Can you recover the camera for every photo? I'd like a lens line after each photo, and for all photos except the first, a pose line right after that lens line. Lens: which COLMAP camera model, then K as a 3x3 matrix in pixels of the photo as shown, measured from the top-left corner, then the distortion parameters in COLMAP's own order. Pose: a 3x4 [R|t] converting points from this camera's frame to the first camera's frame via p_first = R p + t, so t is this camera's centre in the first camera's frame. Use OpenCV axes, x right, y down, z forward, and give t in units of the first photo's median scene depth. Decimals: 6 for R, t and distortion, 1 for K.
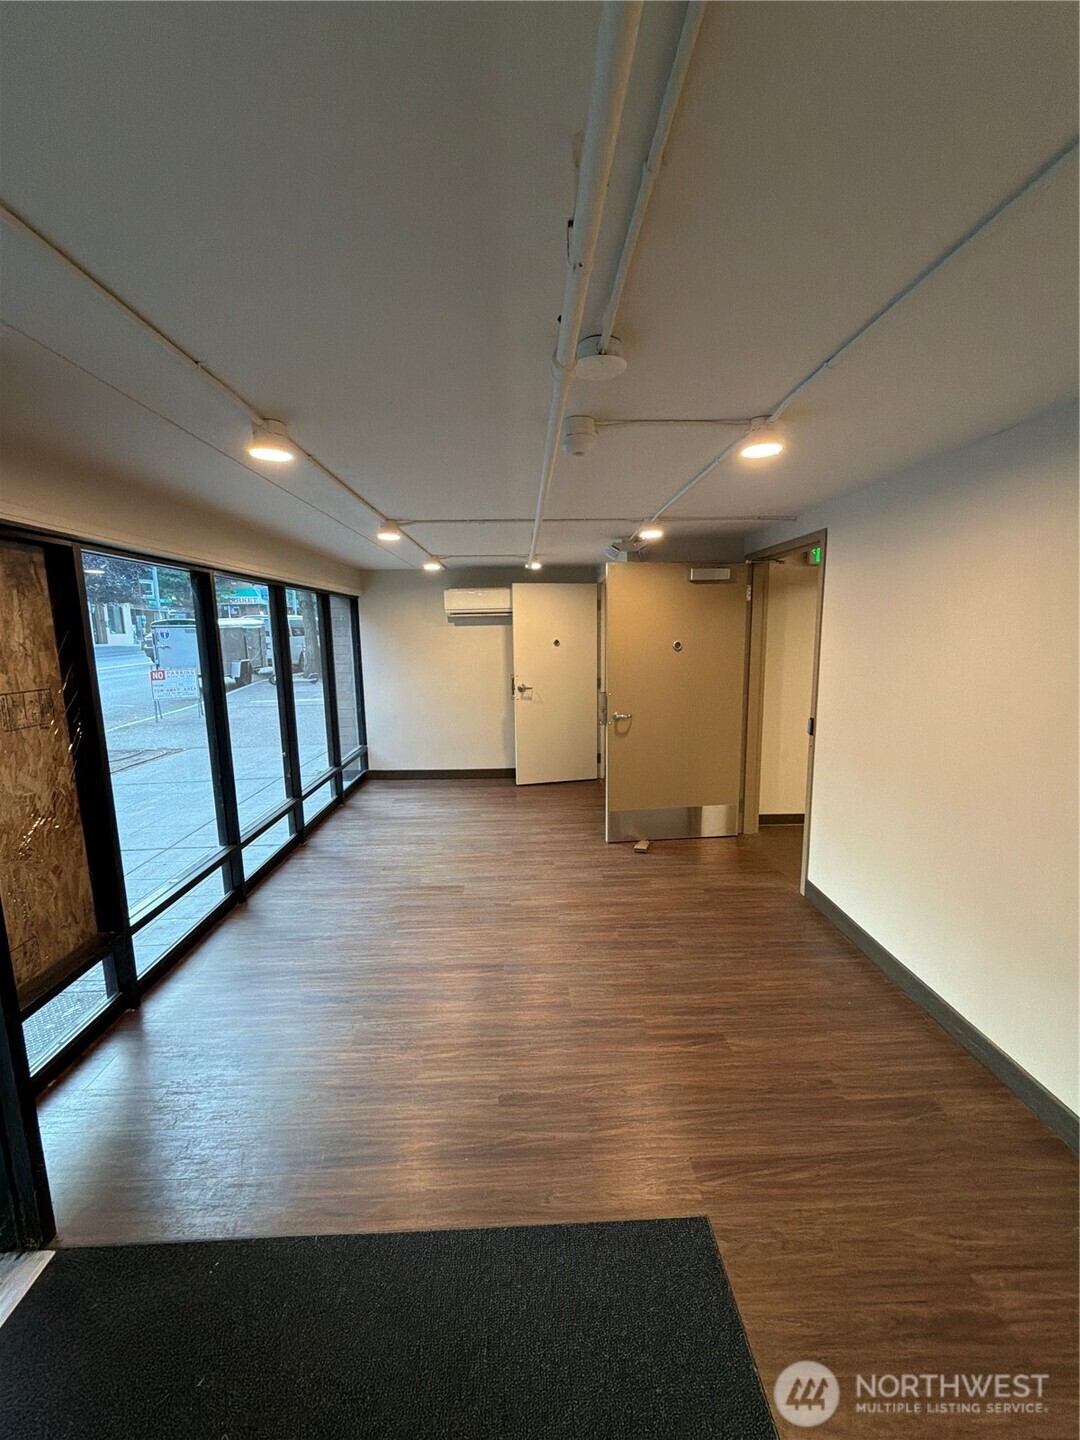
lens RADIAL K [[570.1, 0, 539.5], [0, 570.1, 717.0], [0, 0, 1]] dist [-0.000985, -0.000090]
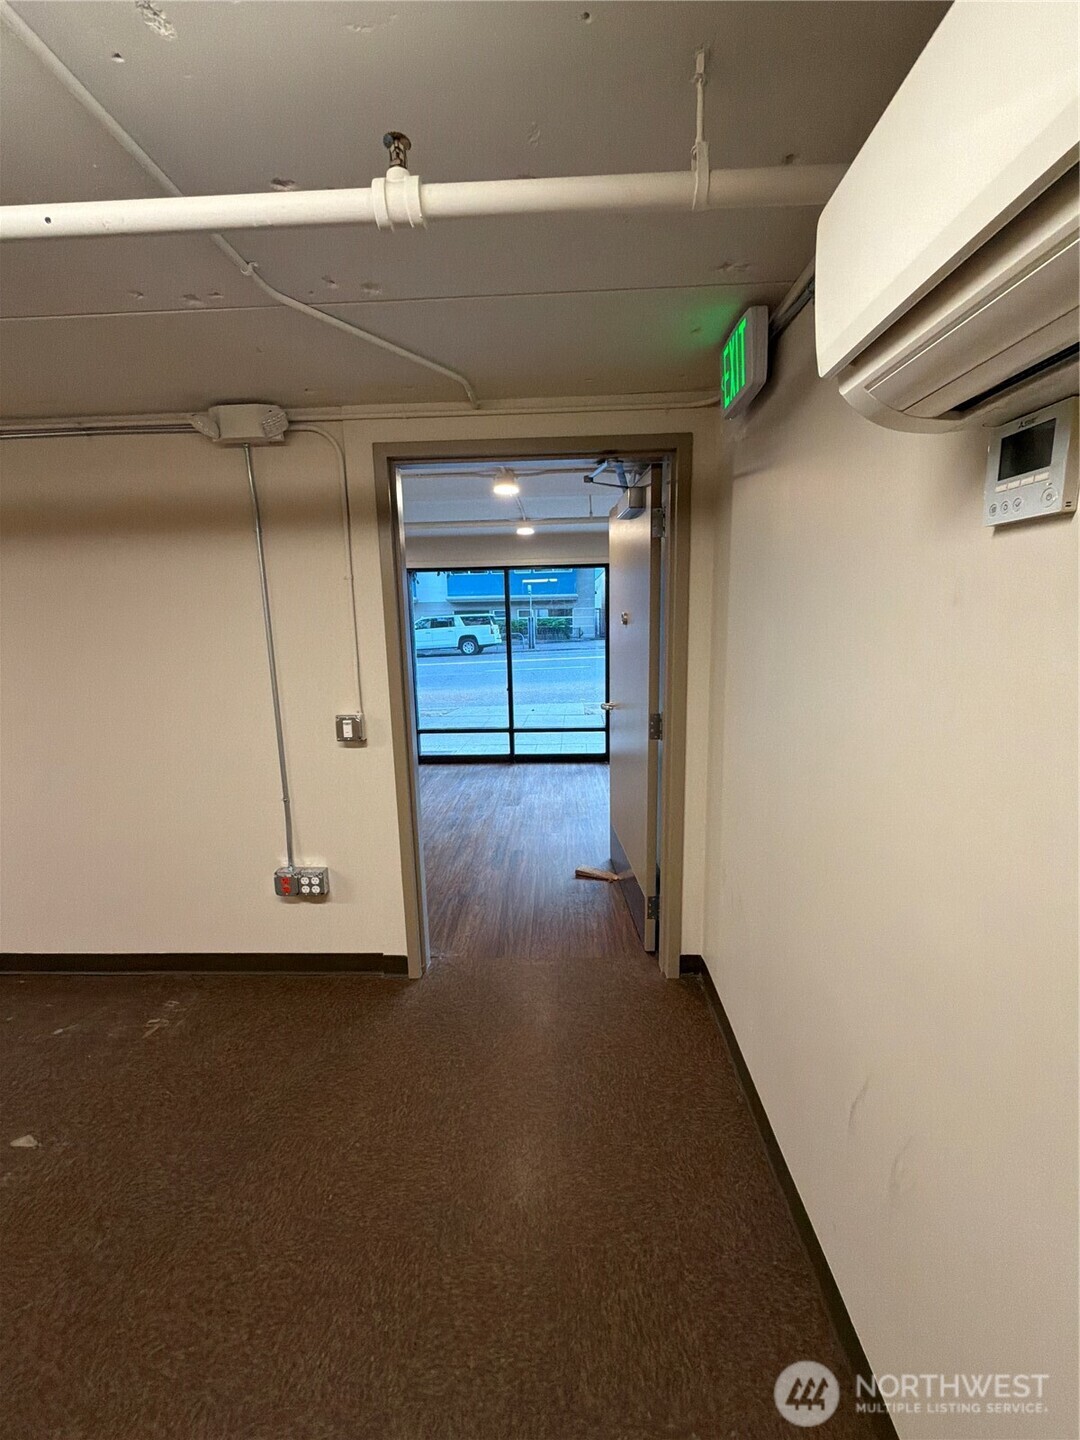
lens RADIAL K [[570.1, 0, 539.5], [0, 570.1, 717.0], [0, 0, 1]] dist [-0.000985, -0.000090]
pose [[-0.069098, 0.189494, -0.979448, 1.020992], [-0.128780, 0.971885, 0.197116, -0.141775], [0.989263, 0.139754, -0.042752, 1.039518]]
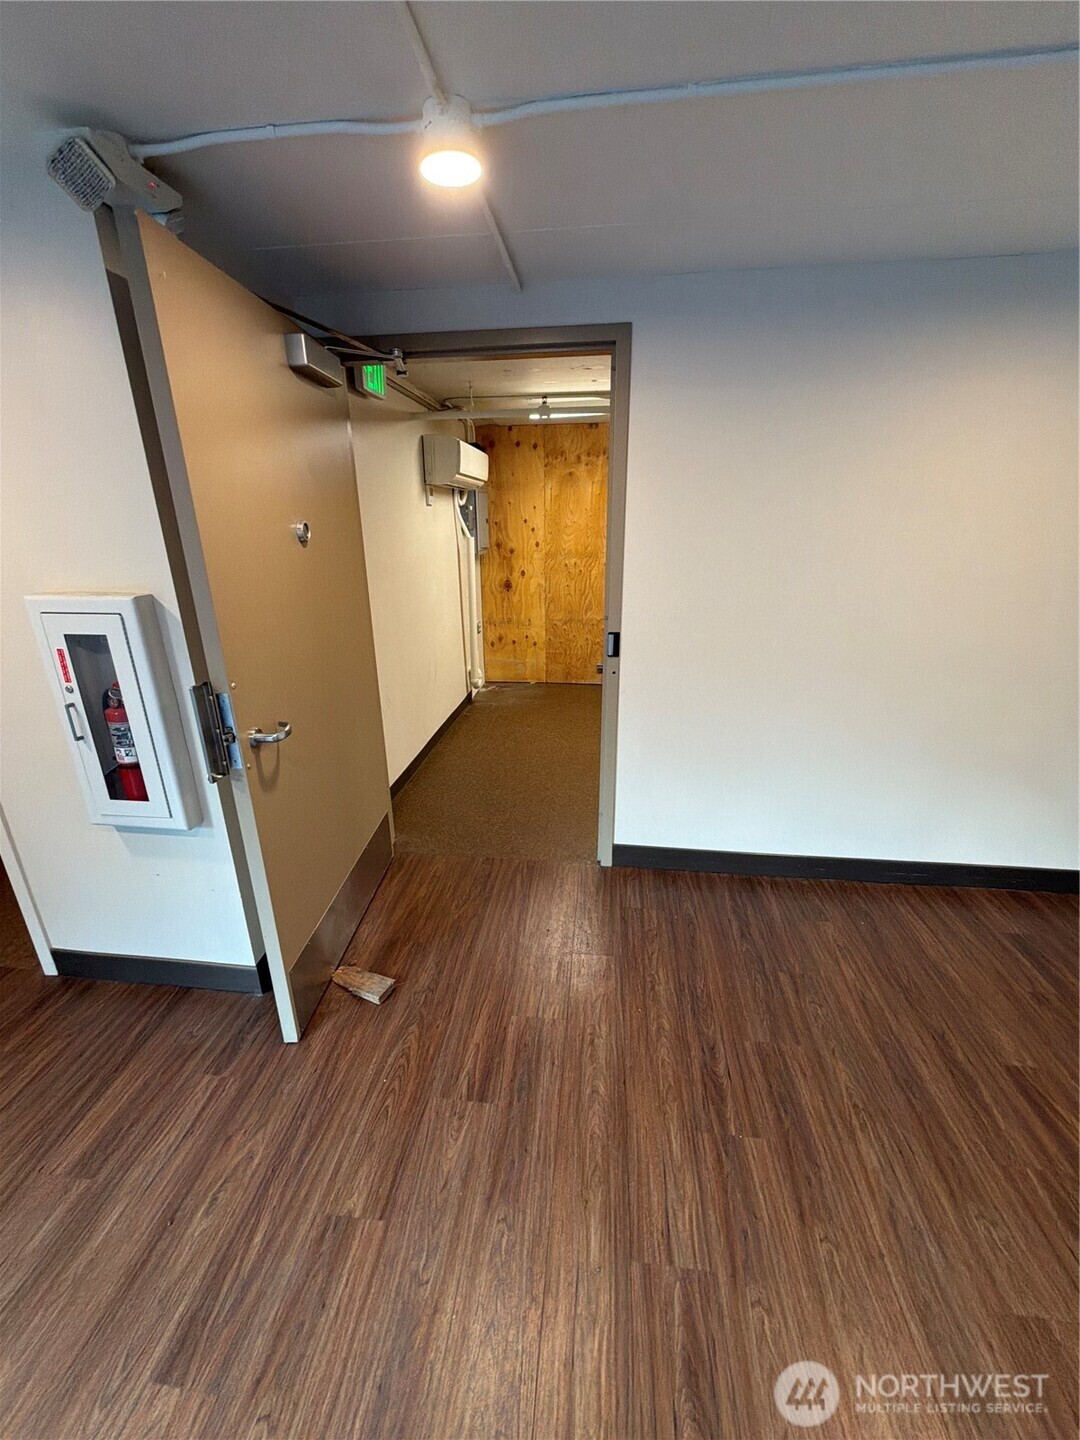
lens RADIAL K [[570.1, 0, 539.5], [0, 570.1, 717.0], [0, 0, 1]] dist [-0.000985, -0.000090]
pose [[0.151992, -0.307173, 0.939438, -0.187131], [0.158320, 0.945774, 0.283631, -0.097398], [-0.975620, 0.105622, 0.192381, 0.841208]]
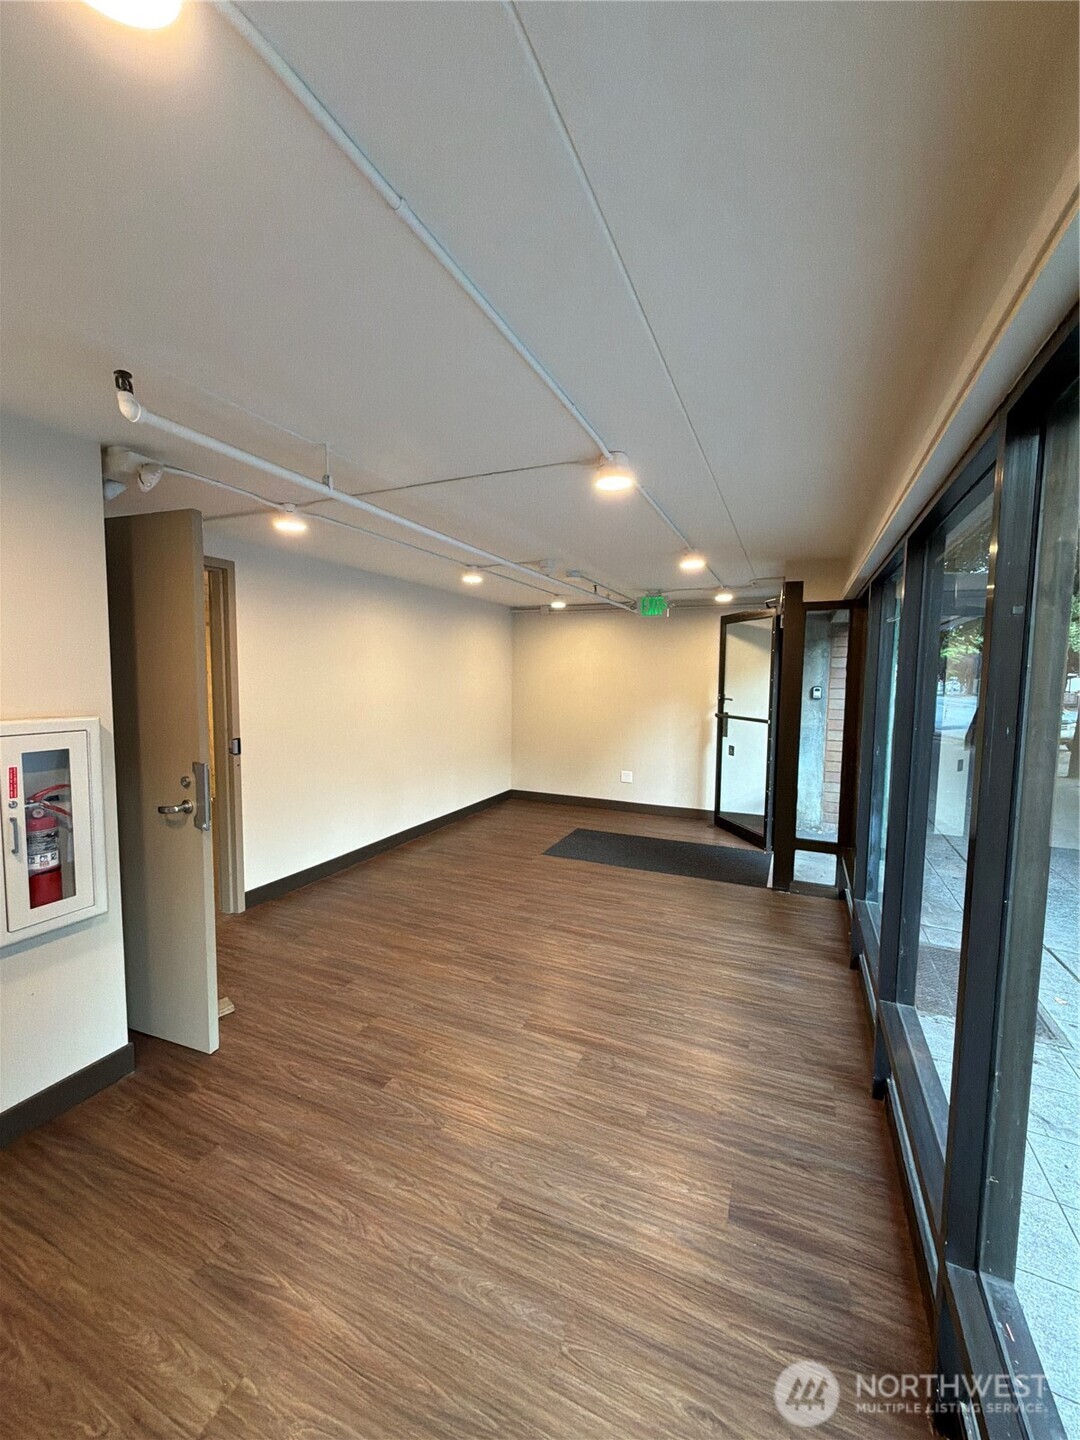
lens RADIAL K [[570.1, 0, 539.5], [0, 570.1, 717.0], [0, 0, 1]] dist [-0.000985, -0.000090]
pose [[-0.895892, -0.030219, 0.443243, -0.419068], [0.068563, 0.976328, 0.205143, -0.185603], [-0.438950, 0.214176, -0.872612, 1.448087]]
